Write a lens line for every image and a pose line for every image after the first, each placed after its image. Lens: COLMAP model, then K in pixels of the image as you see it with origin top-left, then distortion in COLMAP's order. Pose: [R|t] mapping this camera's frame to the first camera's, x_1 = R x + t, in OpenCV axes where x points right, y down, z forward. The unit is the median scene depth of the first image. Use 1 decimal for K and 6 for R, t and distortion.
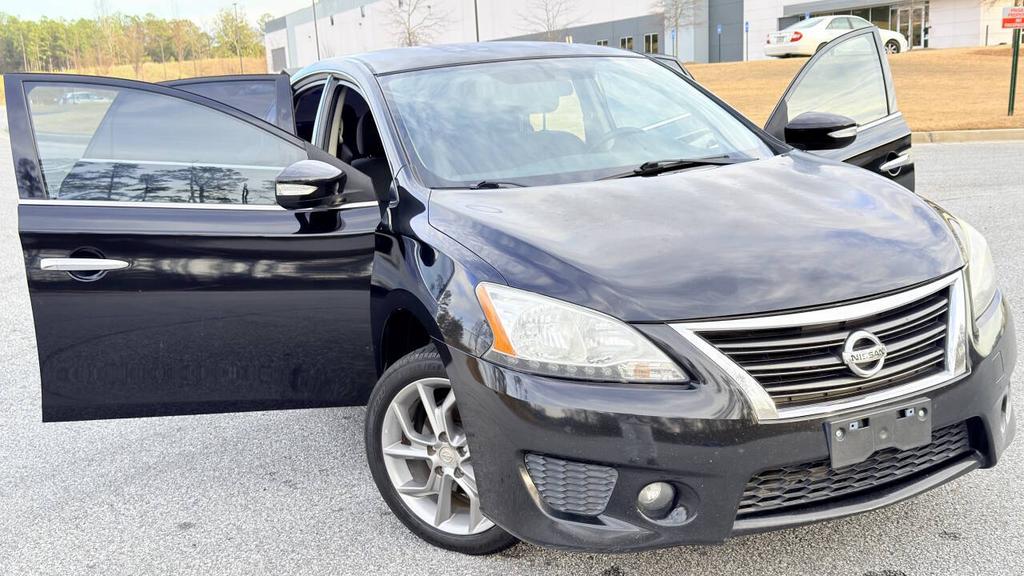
lens RADIAL K [[1007.3, 0, 478.1], [0, 1007.3, 289.7], [0, 0, 1]] dist [0.017605, 0.000000]
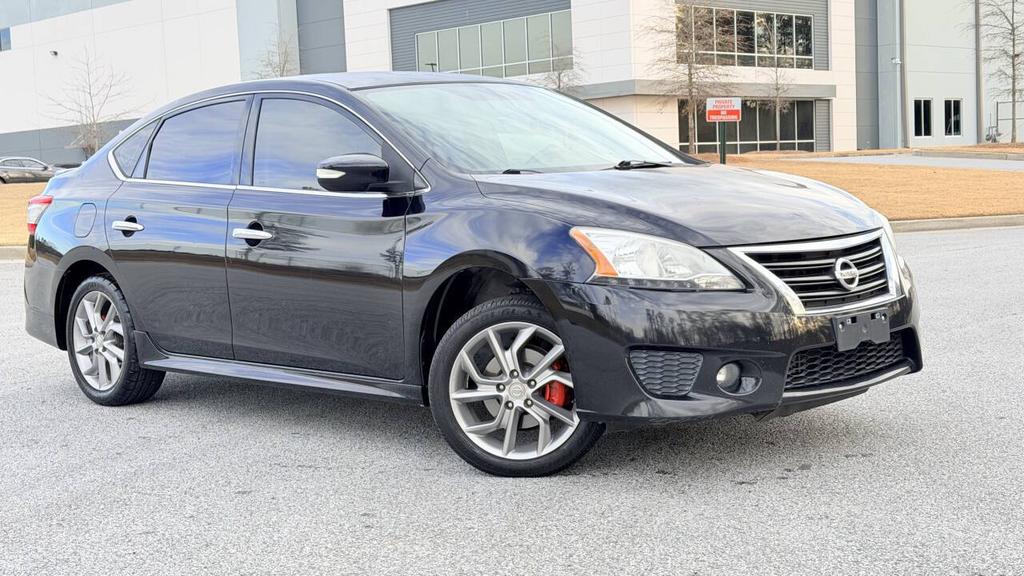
lens RADIAL K [[1501.5, 0, 512.3], [0, 1501.5, 291.4], [0, 0, 1]] dist [0.127638, 0.000000]
pose [[0.928684, -0.009704, 0.370744, -0.804552], [0.058583, 0.990946, -0.120806, 0.309769], [-0.366215, 0.133910, 0.920845, -0.726880]]
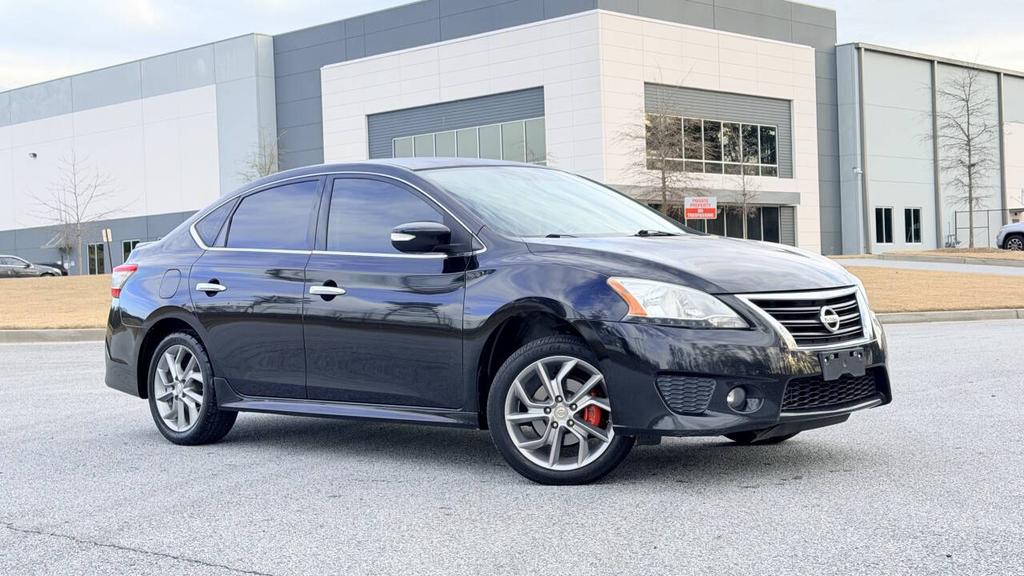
lens RADIAL K [[1501.5, 0, 511.4], [0, 1501.5, 286.3], [0, 0, 1]] dist [0.127638, 0.000000]
pose [[0.920269, 0.024410, 0.390525, -1.096684], [0.055345, 0.979898, -0.191670, 0.465396], [-0.387353, 0.198002, 0.900418, -1.081135]]
